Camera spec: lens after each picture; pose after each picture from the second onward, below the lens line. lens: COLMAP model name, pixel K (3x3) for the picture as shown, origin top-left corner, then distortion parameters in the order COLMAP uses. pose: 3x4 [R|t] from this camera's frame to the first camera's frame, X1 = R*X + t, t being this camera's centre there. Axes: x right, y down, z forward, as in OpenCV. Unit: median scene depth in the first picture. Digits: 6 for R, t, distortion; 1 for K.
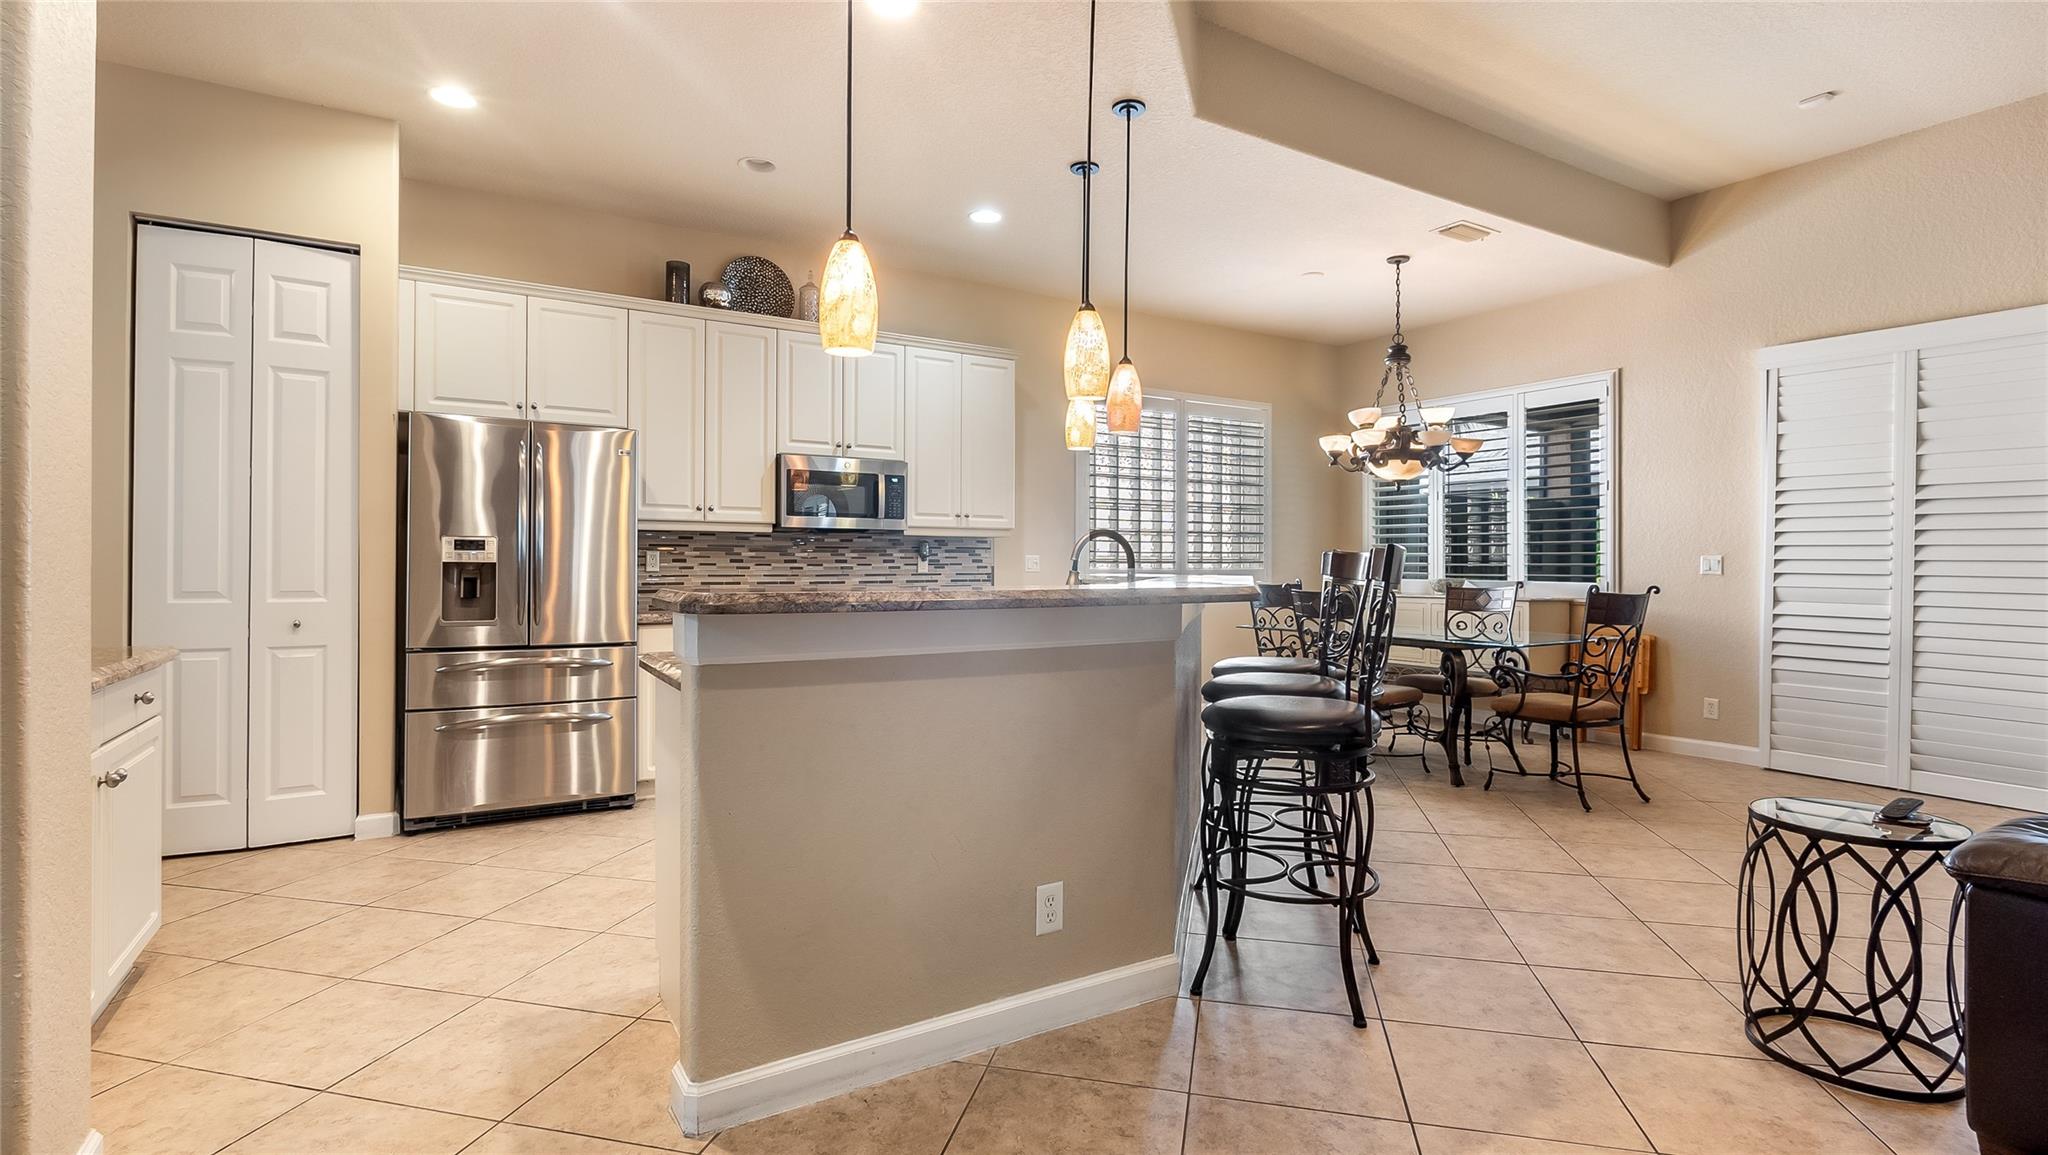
lens RADIAL K [[932.1, 0, 1025.7], [0, 932.1, 563.0], [0, 0, 1]] dist [-0.003952, 0.000884]
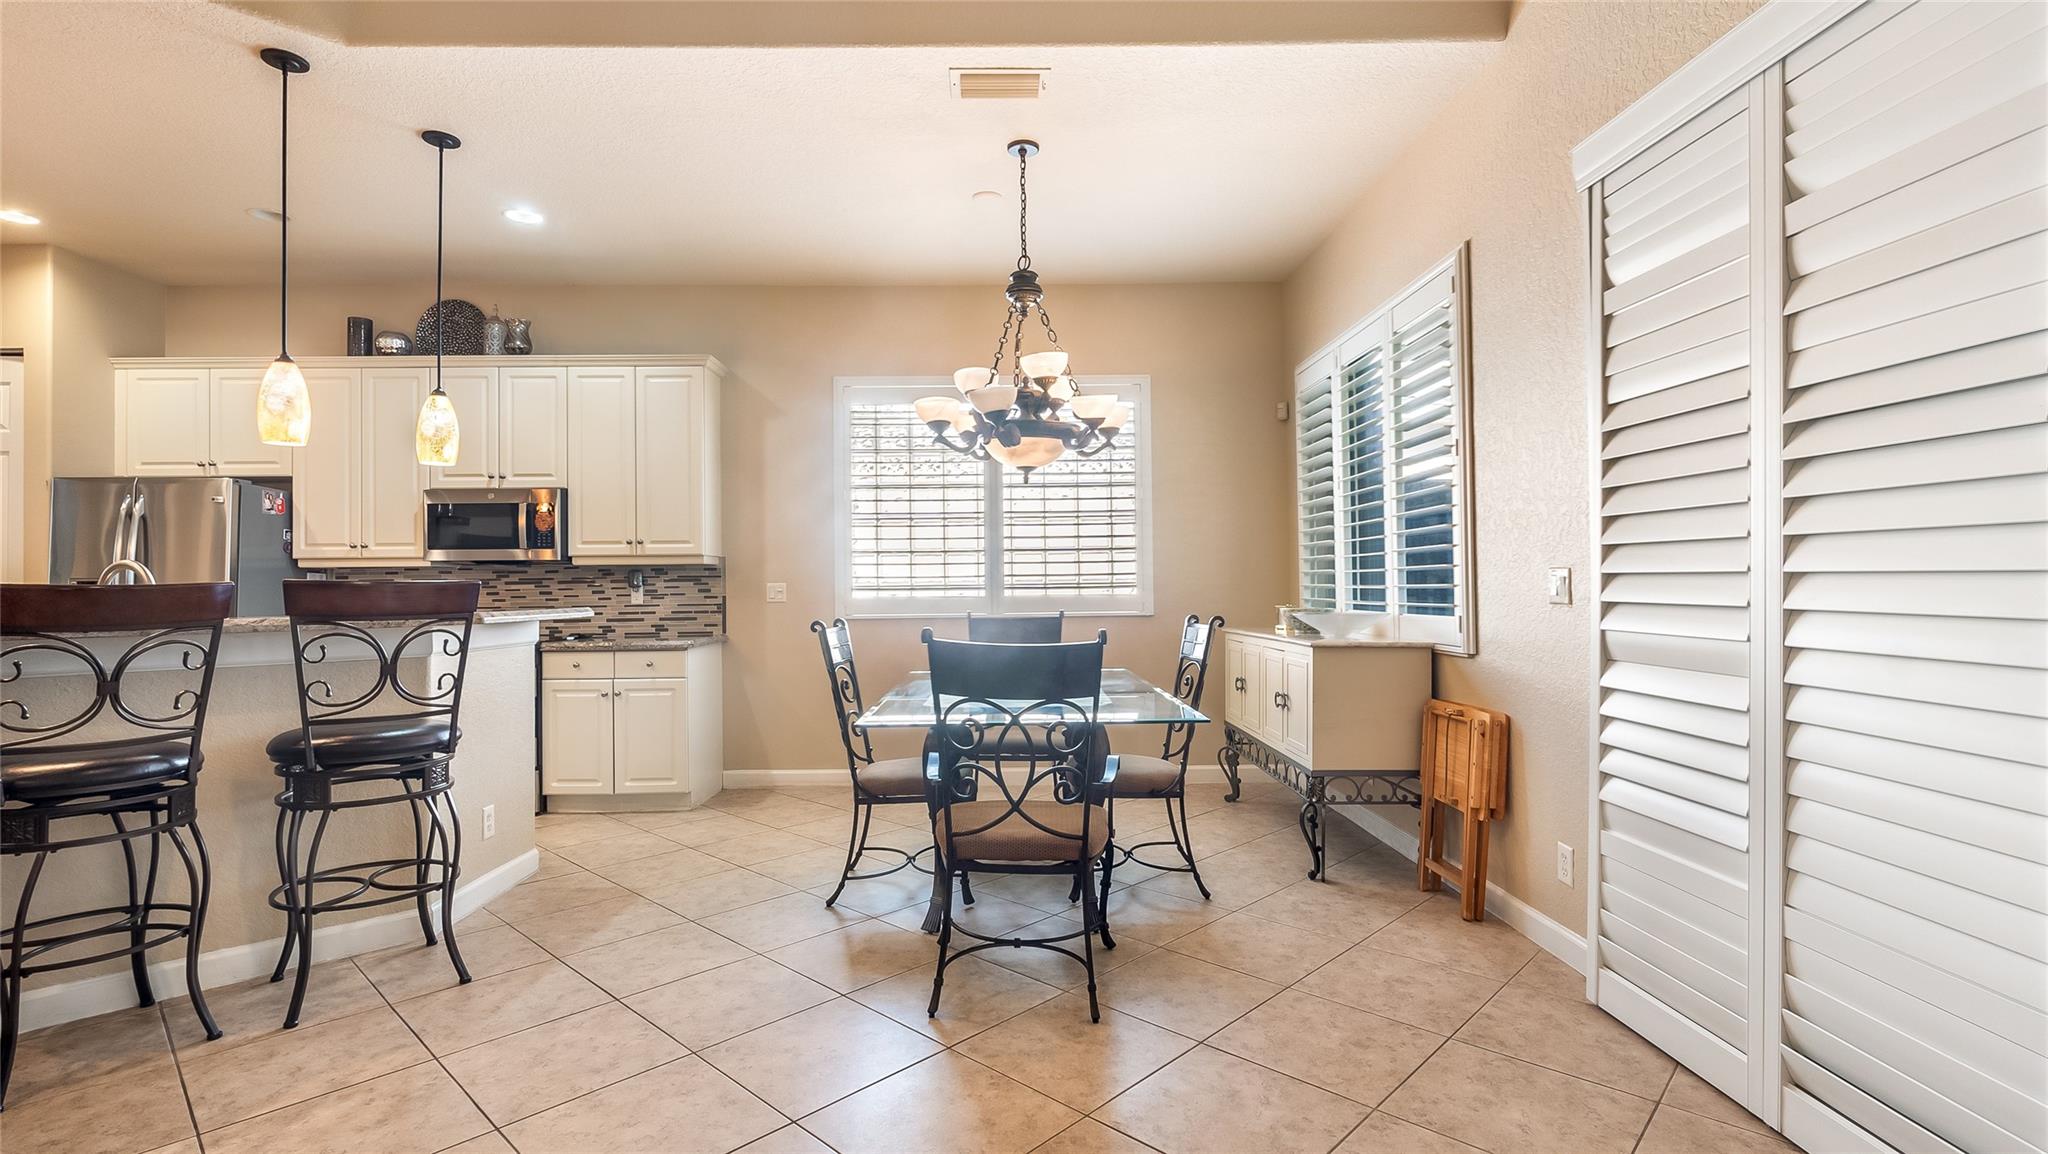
lens RADIAL K [[929.9, 0, 1024.0], [0, 929.9, 577.0], [0, 0, 1]] dist [-0.002759, -0.000344]
pose [[0.867235, -0.017153, -0.497603, 0.805655], [0.012777, 0.999844, -0.012199, -0.000359], [0.497735, 0.004221, 0.867319, 0.442275]]
